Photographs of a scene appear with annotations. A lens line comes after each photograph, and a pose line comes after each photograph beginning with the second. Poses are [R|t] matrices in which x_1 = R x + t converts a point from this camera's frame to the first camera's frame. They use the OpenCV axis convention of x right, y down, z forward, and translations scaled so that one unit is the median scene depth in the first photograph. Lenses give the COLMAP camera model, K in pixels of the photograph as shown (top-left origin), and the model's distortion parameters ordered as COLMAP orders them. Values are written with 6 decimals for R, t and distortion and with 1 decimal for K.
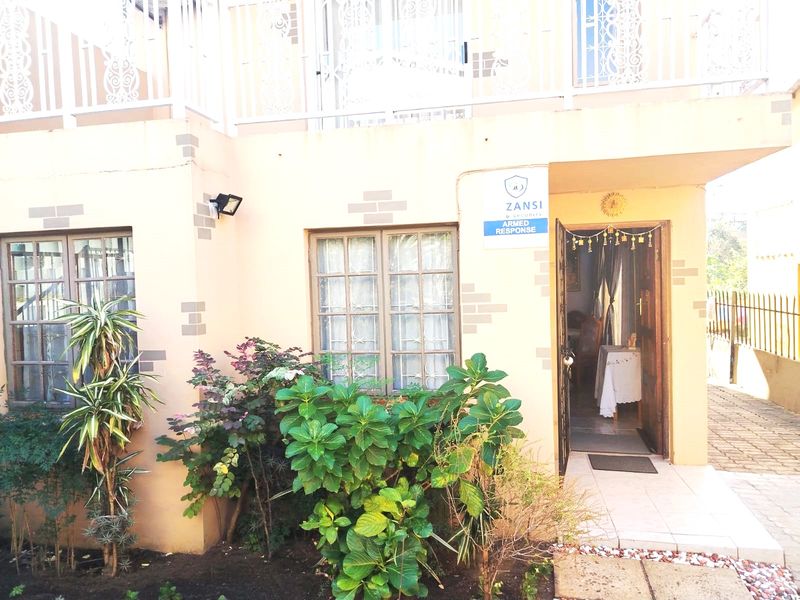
lens RADIAL K [[559.5, 0, 398.1], [0, 559.5, 298.9], [0, 0, 1]] dist [0.028766, -0.024419]
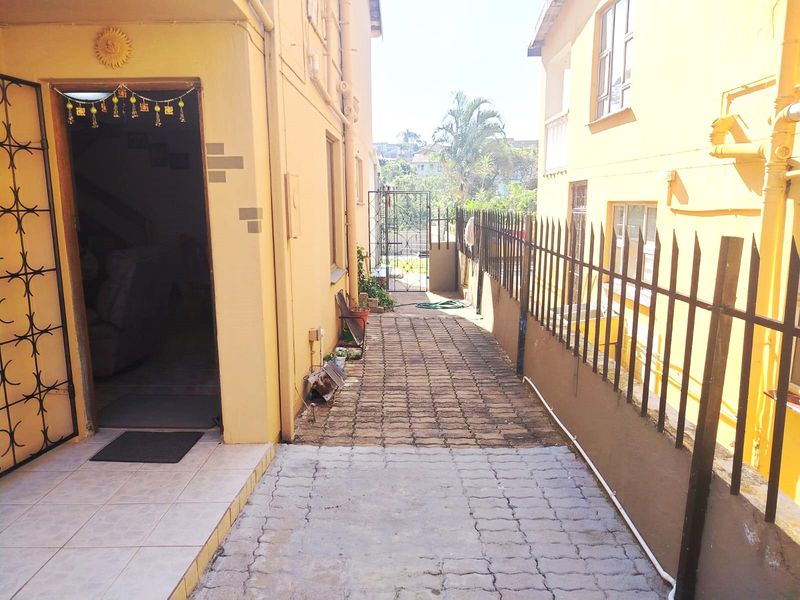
lens RADIAL K [[548.1, 0, 400.0], [0, 548.1, 300.0], [0, 0, 1]] dist [0.057852, -0.056083]
pose [[0.985144, -0.013133, 0.171225, 0.654174], [-0.010125, 0.990895, 0.134256, 0.024453], [-0.171429, -0.133995, 0.976042, 0.347850]]
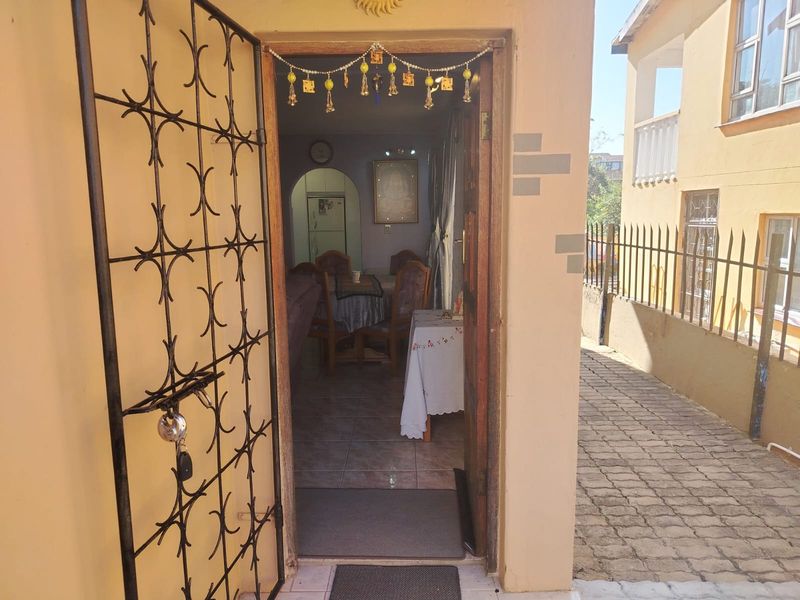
lens RADIAL K [[548.1, 0, 400.0], [0, 548.1, 300.0], [0, 0, 1]] dist [0.057852, -0.056083]
pose [[0.980251, -0.016983, 0.197027, 0.356247], [-0.006341, 0.993094, 0.117148, 0.005596], [-0.197656, -0.116084, 0.973374, 0.669986]]
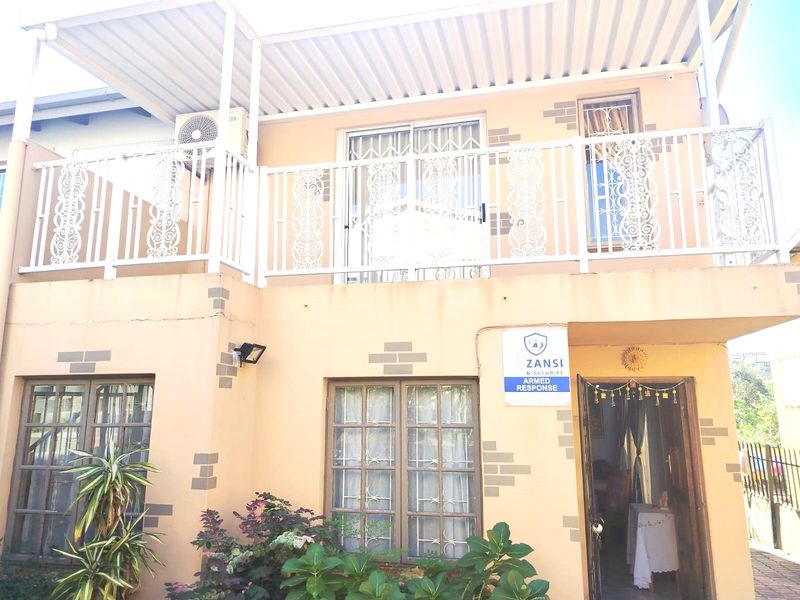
lens RADIAL K [[559.5, 0, 398.1], [0, 559.5, 298.9], [0, 0, 1]] dist [0.028766, -0.024419]
pose [[0.999173, 0.024082, -0.032774, -0.005072], [-0.030906, 0.973413, -0.226964, -0.036313], [0.026437, 0.227789, 0.973352, -0.004620]]
